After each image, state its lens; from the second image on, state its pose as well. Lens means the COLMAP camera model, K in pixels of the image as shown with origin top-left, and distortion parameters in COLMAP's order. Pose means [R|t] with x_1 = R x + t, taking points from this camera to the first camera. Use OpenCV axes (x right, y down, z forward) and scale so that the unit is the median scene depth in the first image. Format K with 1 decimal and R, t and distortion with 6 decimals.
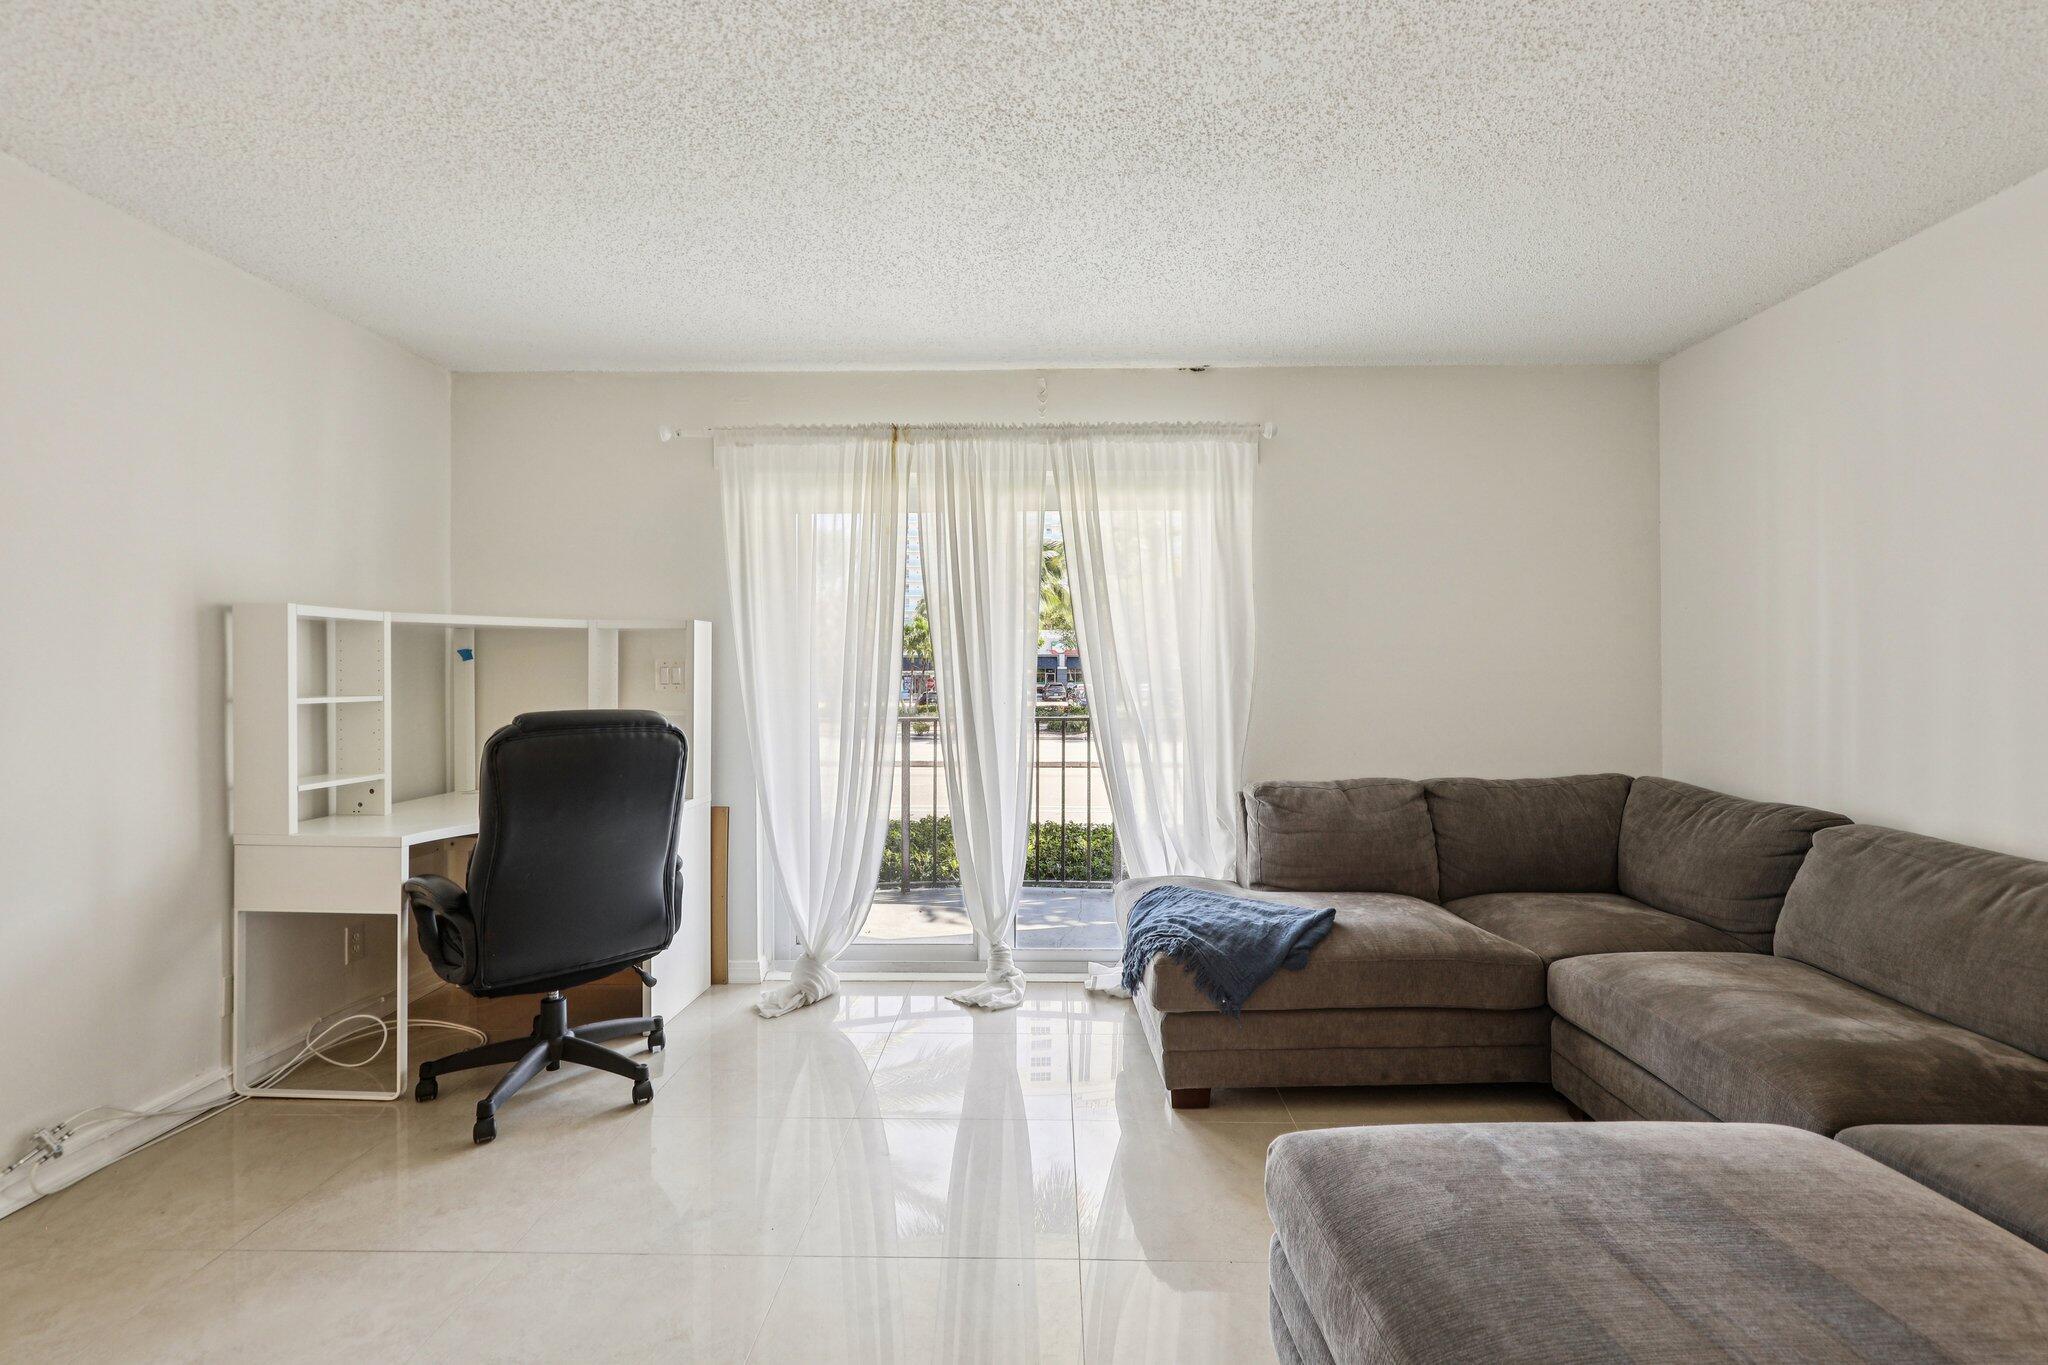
lens RADIAL K [[938.8, 0, 1018.8], [0, 938.8, 667.1], [0, 0, 1]] dist [-0.001603, -0.000231]
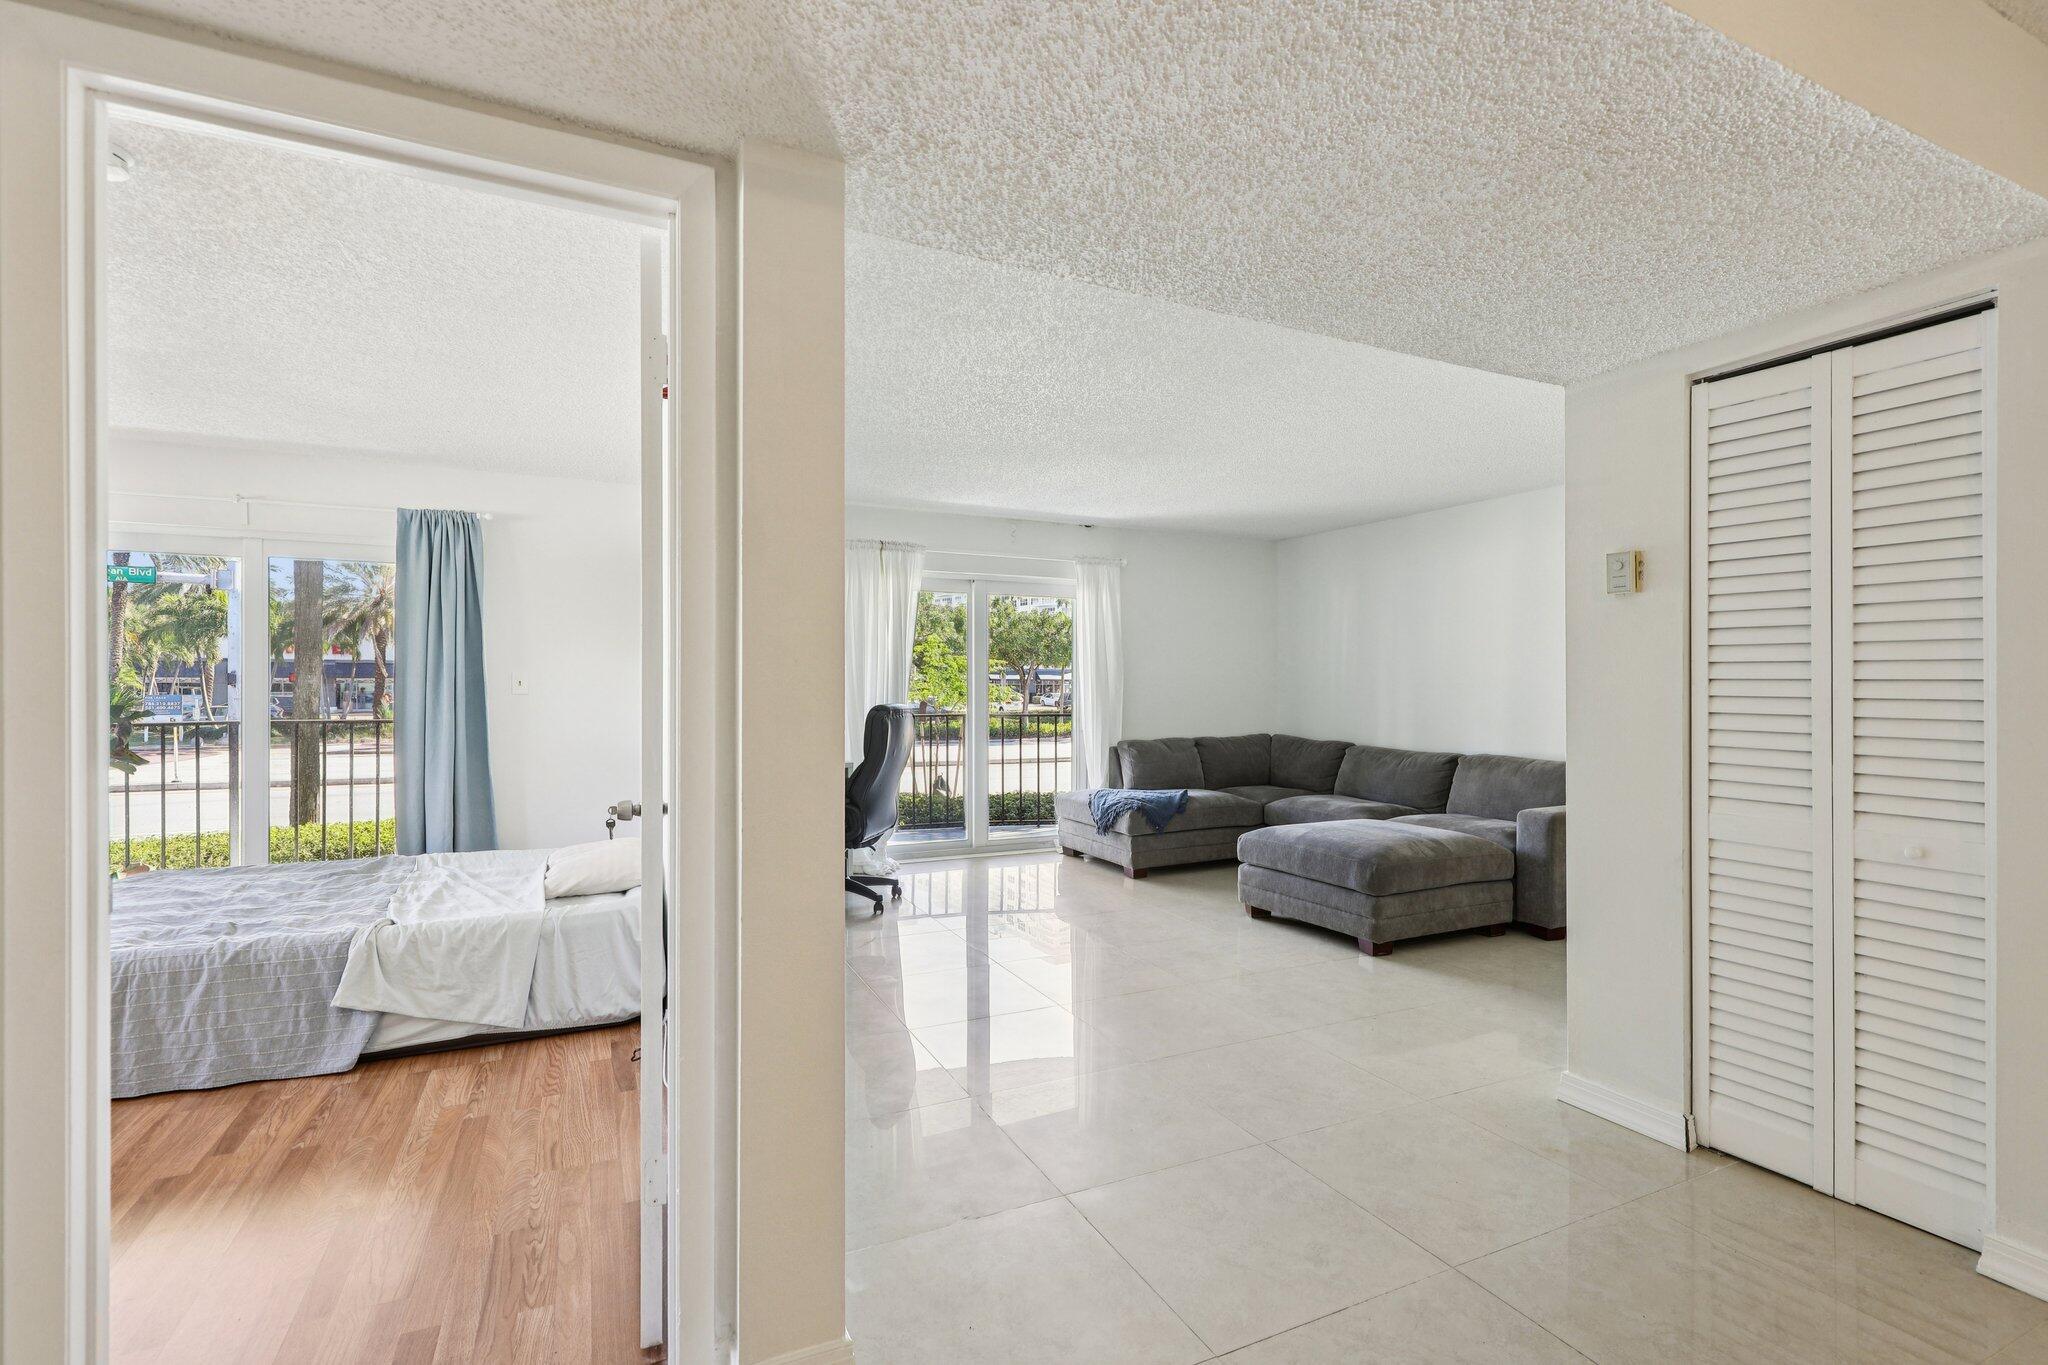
lens RADIAL K [[979.6, 0, 1024.0], [0, 979.6, 682.5], [0, 0, 1]] dist [-0.000029, -0.000049]
pose [[0.893905, 0.003108, 0.448245, -1.115884], [-0.004685, 0.999986, 0.002409, -0.006507], [-0.448231, -0.004253, 0.893908, -0.975198]]
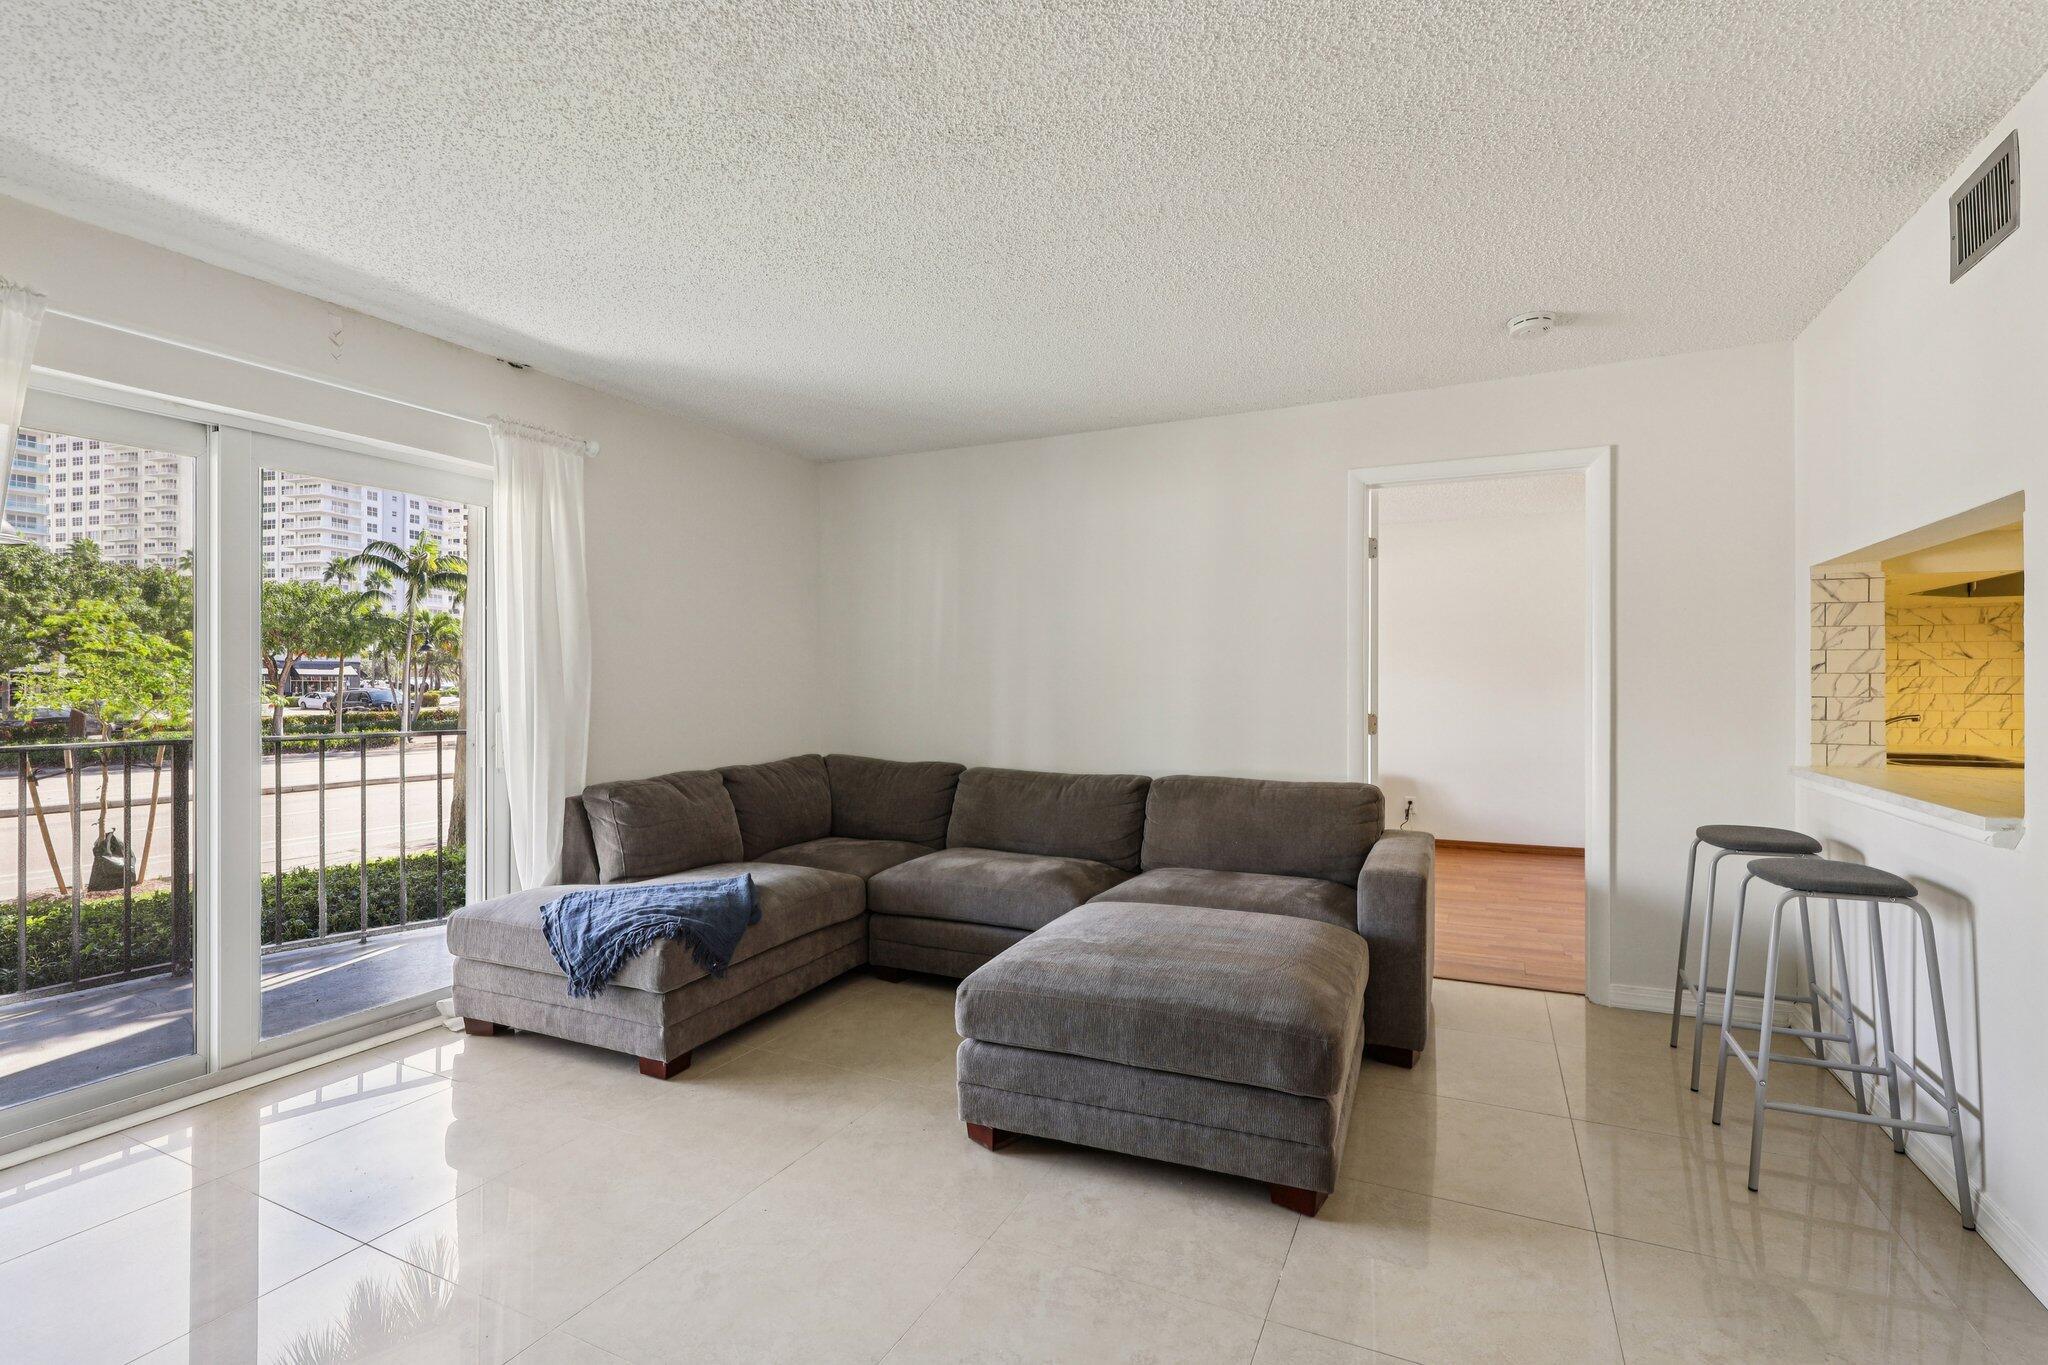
lens RADIAL K [[943.0, 0, 1050.3], [0, 943.0, 674.2], [0, 0, 1]] dist [0.003762, 0.000280]
pose [[0.400110, 0.006980, 0.916440, -0.654671], [-0.004462, 0.999974, -0.005669, 0.003963], [-0.916456, -0.001821, 0.400131, 0.153732]]
